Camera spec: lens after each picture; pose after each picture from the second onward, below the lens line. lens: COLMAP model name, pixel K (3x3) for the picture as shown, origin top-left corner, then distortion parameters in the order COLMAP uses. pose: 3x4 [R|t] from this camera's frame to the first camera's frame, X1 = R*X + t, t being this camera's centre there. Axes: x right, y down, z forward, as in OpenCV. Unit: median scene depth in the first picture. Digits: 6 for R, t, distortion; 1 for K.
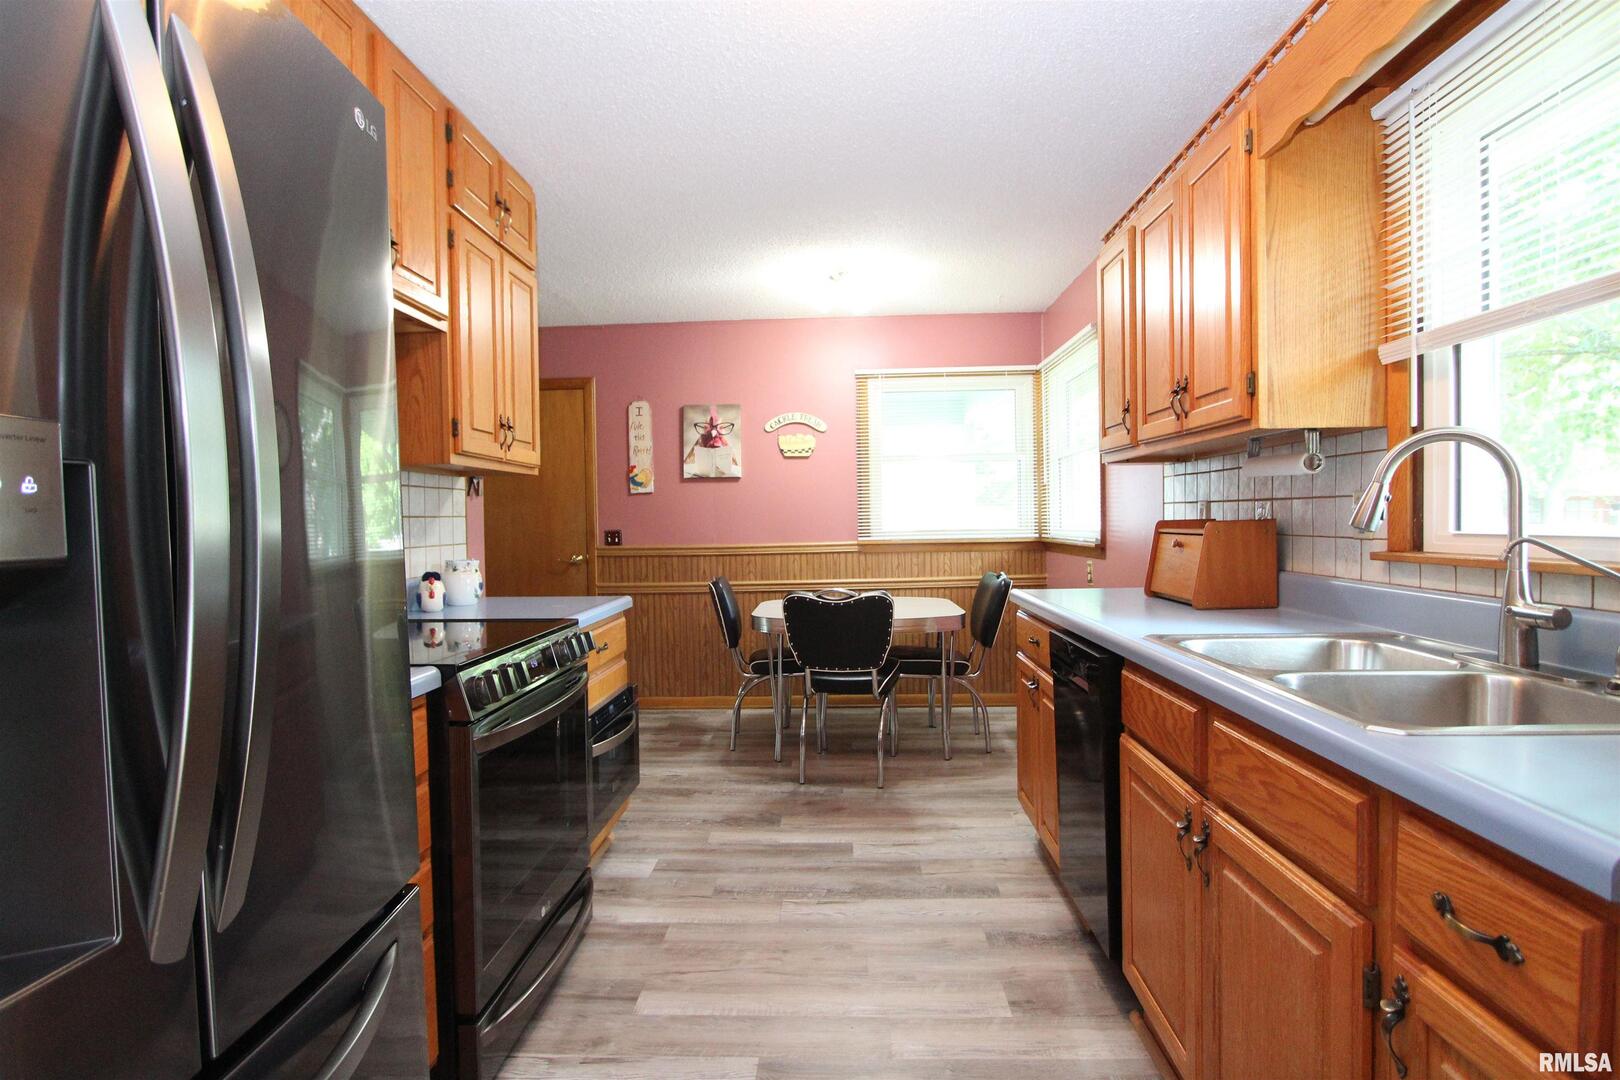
lens RADIAL K [[812.9, 0, 810.0], [0, 812.9, 540.0], [0, 0, 1]] dist [-0.002338, -0.000818]
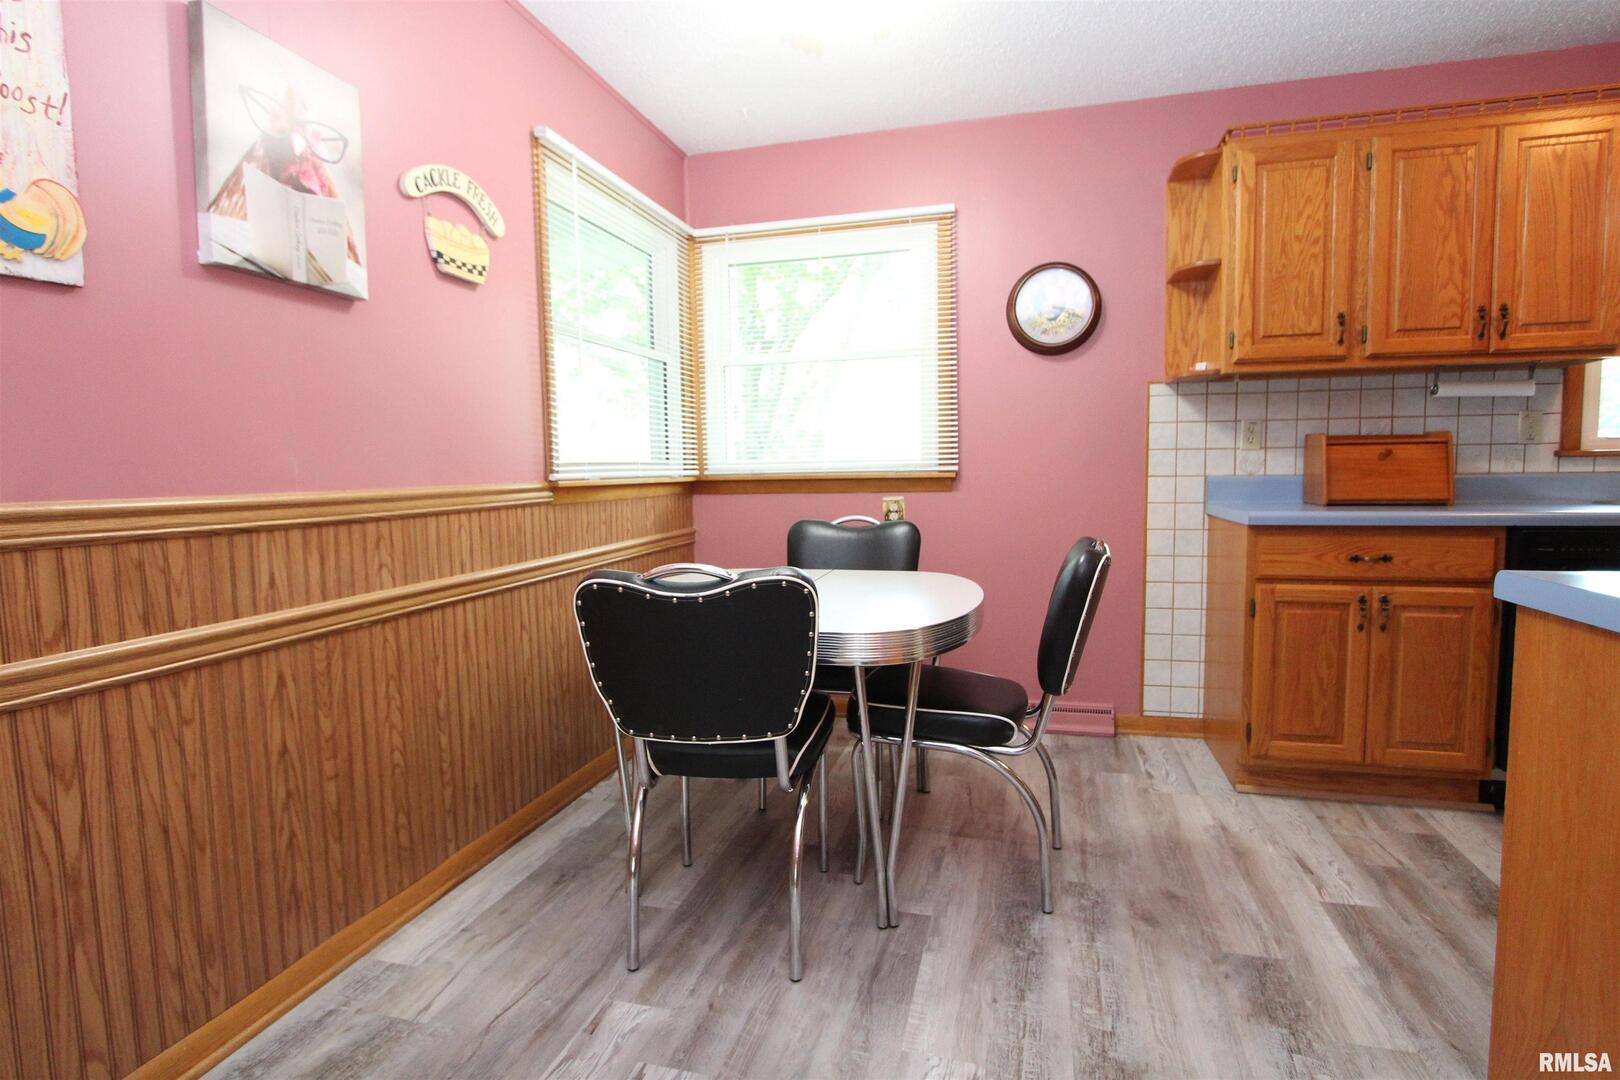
lens RADIAL K [[812.9, 0, 810.0], [0, 812.9, 540.0], [0, 0, 1]] dist [-0.002338, -0.000818]
pose [[0.227047, -0.071177, 0.971279, -0.393093], [0.036525, 0.997246, 0.064541, 0.010800], [-0.973199, 0.020822, 0.229022, 0.734720]]
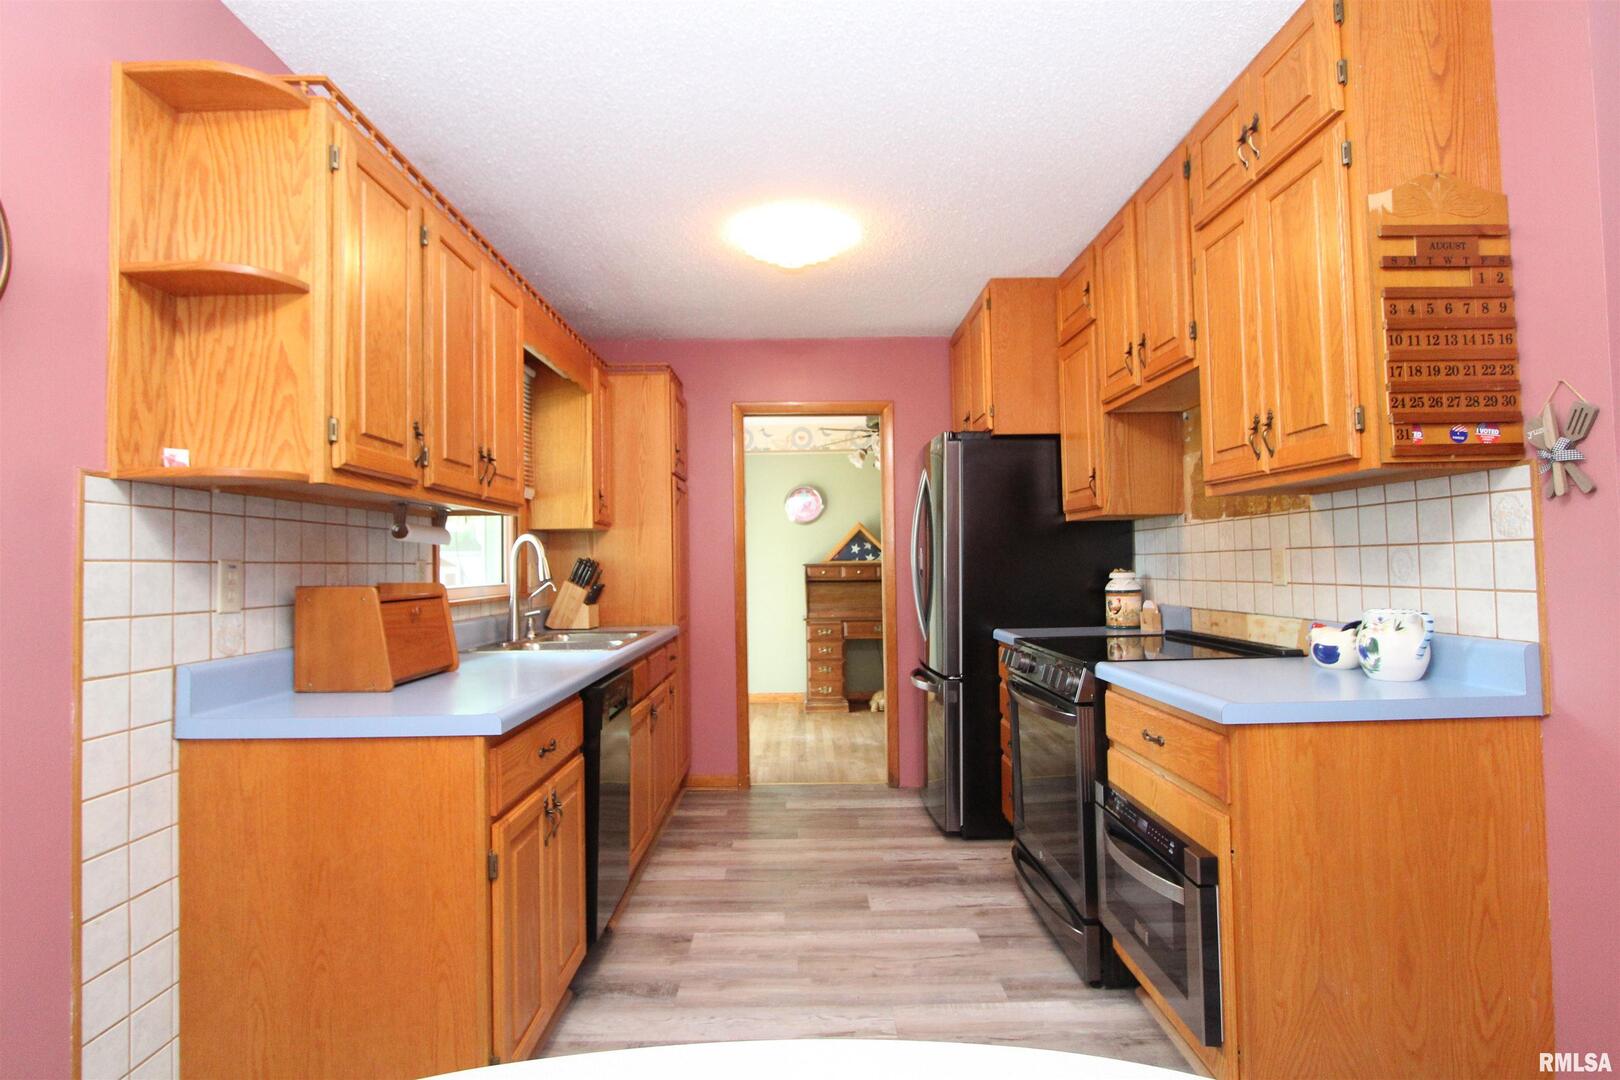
lens RADIAL K [[851.3, 0, 810.0], [0, 851.3, 540.0], [0, 0, 1]] dist [-0.002869, -0.000915]
pose [[-0.997807, 0.035376, -0.055942, 0.042002], [0.035520, 0.999368, -0.001573, -0.026524], [0.055851, -0.003557, -0.998433, 0.925853]]
